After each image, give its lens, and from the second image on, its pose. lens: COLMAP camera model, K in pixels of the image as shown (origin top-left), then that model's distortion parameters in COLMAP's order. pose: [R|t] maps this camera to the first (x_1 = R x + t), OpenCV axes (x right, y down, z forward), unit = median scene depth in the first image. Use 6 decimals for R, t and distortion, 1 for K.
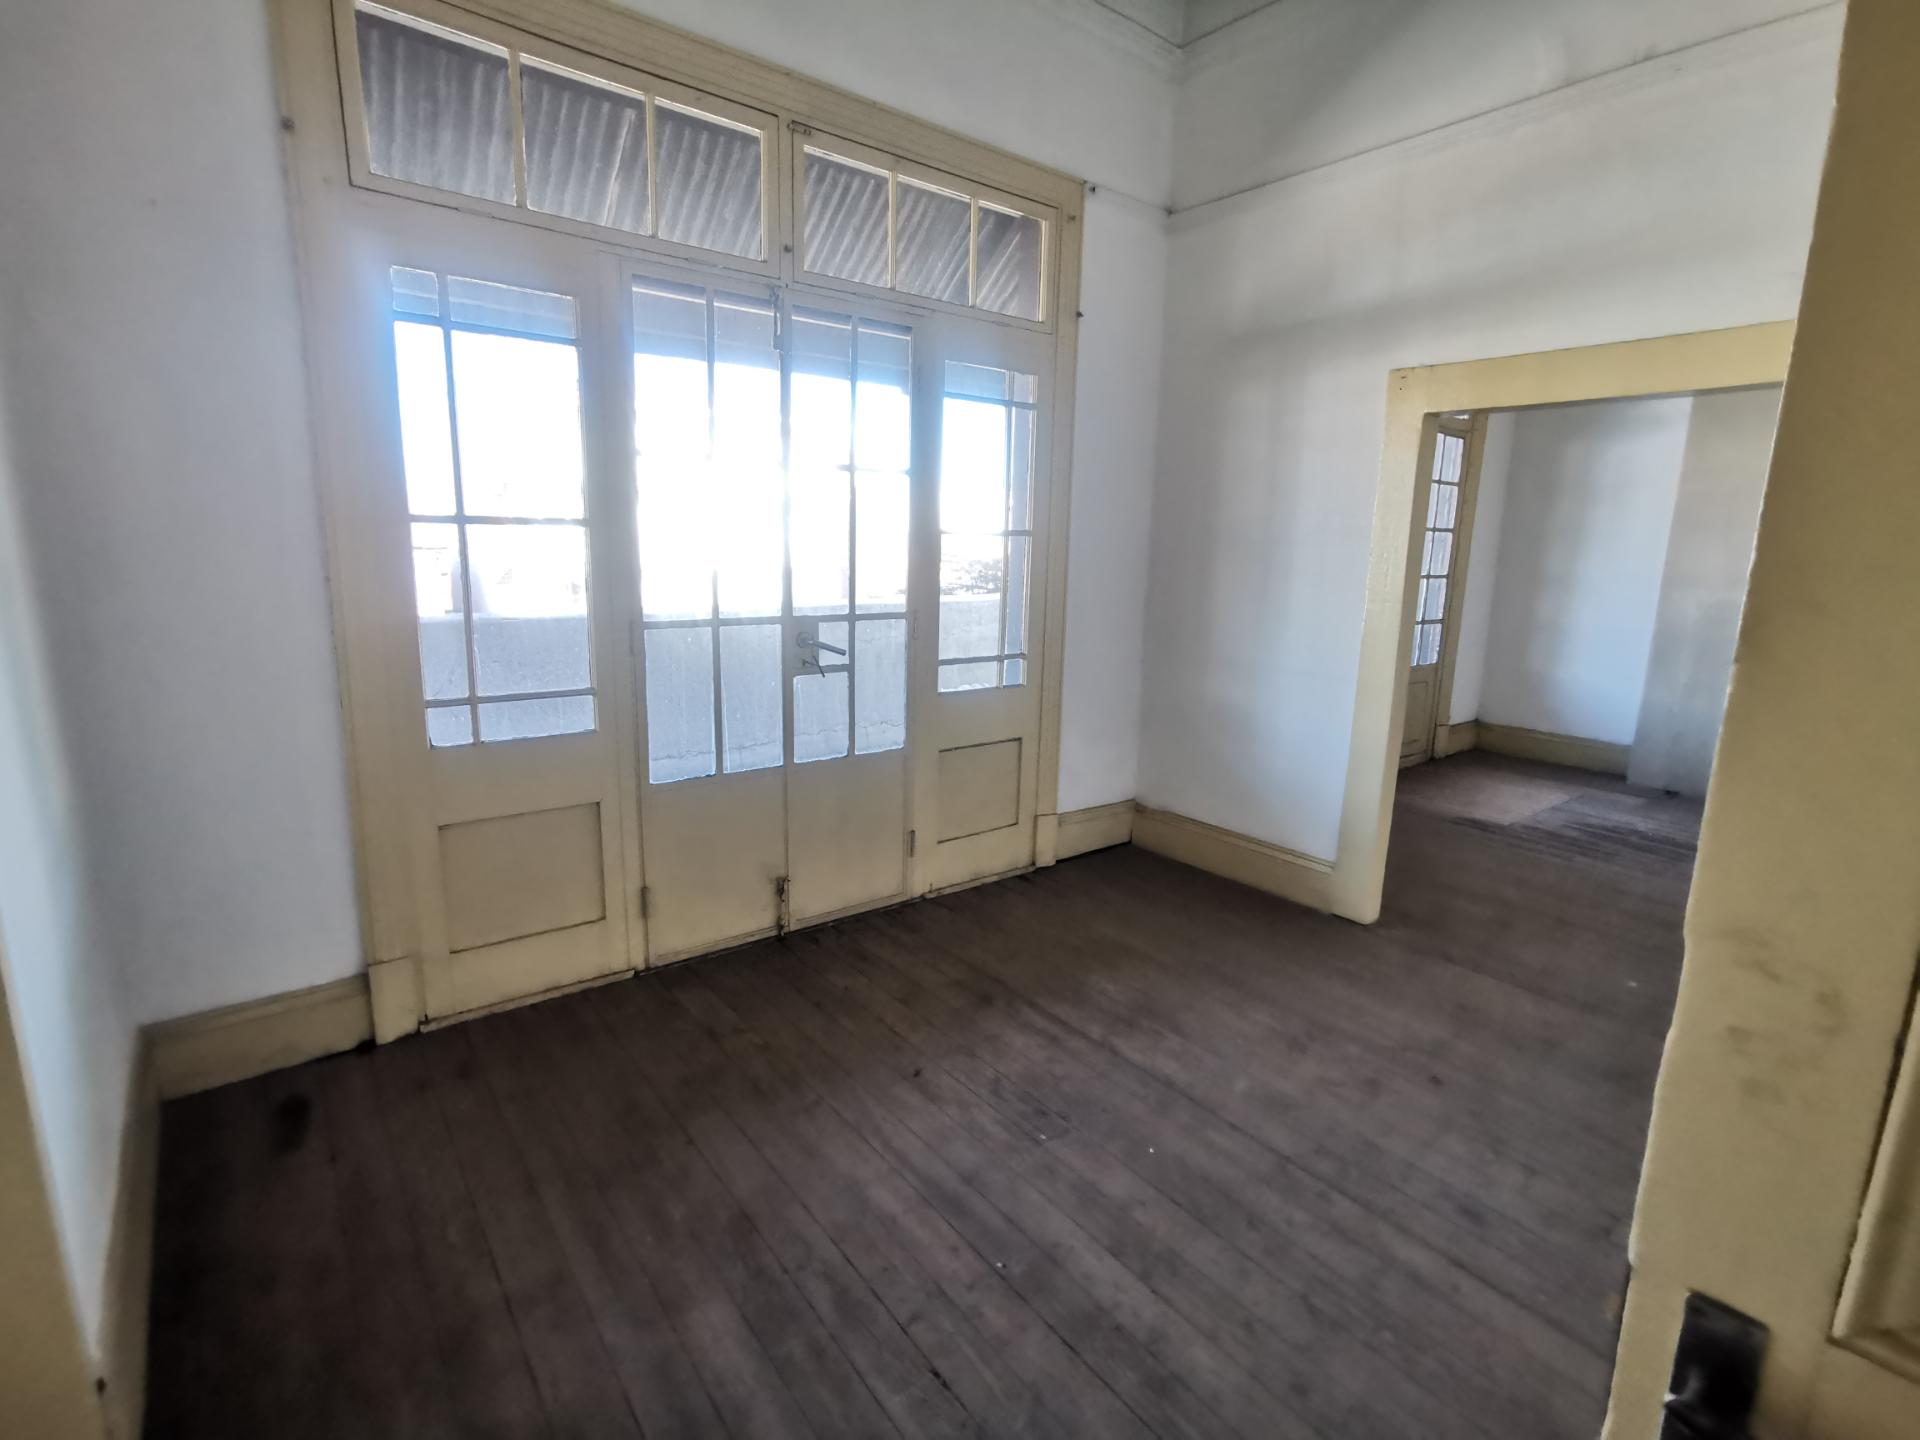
lens RADIAL K [[916.5, 0, 955.6], [0, 916.5, 719.3], [0, 0, 1]] dist [-0.019115, 0.012080]
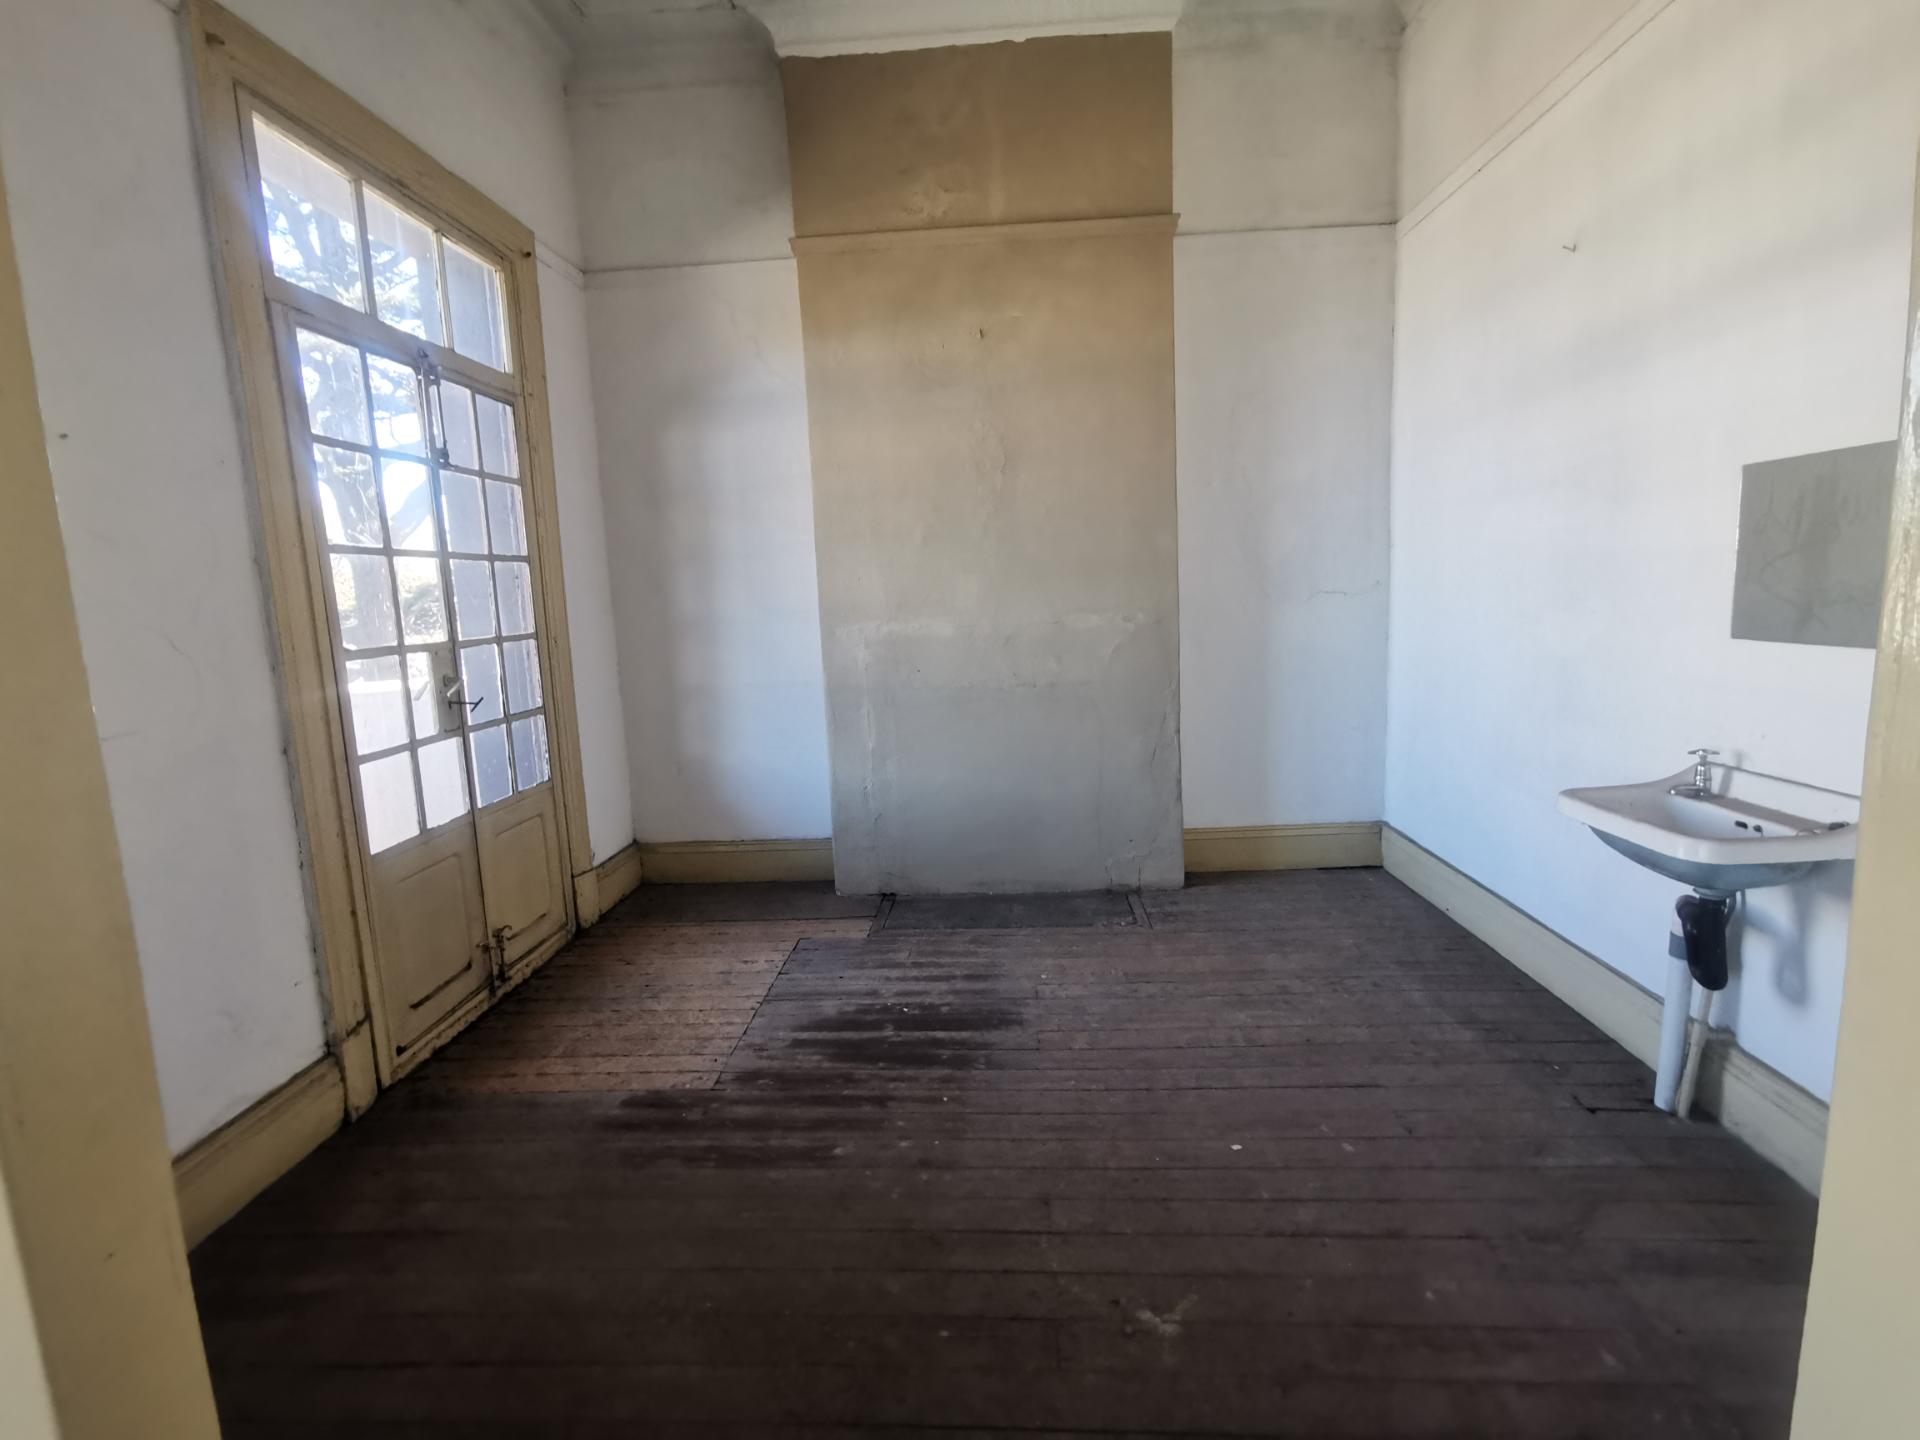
lens RADIAL K [[916.5, 0, 955.6], [0, 916.5, 719.3], [0, 0, 1]] dist [-0.019115, 0.012080]
pose [[0.651313, -0.158104, 0.742155, 0.434143], [0.199179, 0.979379, 0.033842, -0.111175], [-0.732201, 0.125780, 0.669373, 0.661473]]
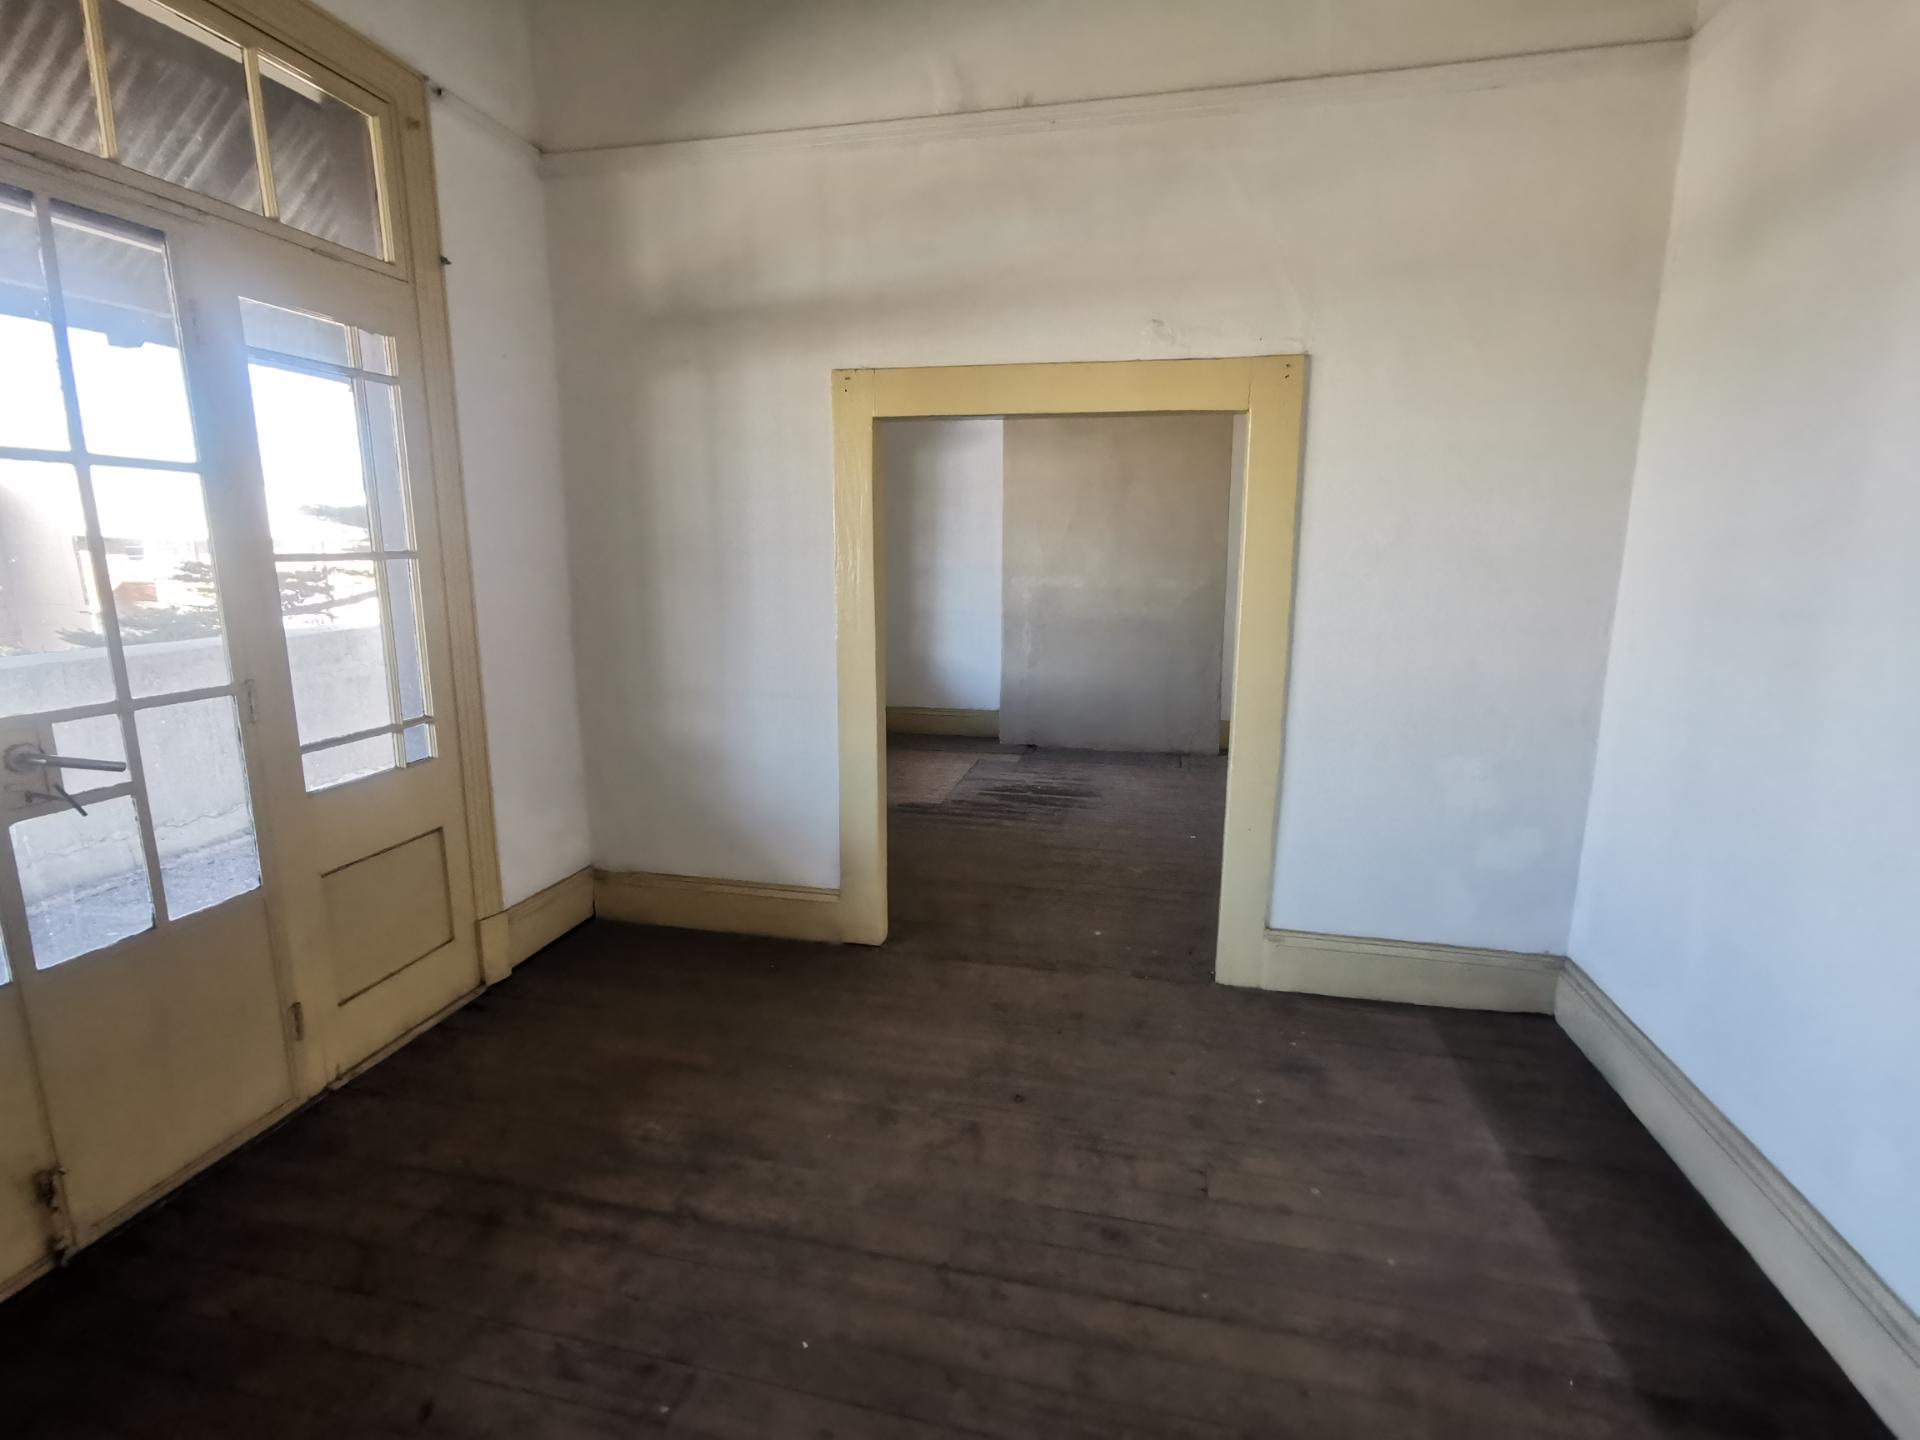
lens RADIAL K [[916.5, 0, 955.6], [0, 916.5, 719.3], [0, 0, 1]] dist [-0.019115, 0.012080]
pose [[0.768579, -0.144018, 0.623333, -0.062364], [0.138487, 0.988683, 0.057674, -0.056943], [-0.624586, 0.041996, 0.779826, 0.174139]]
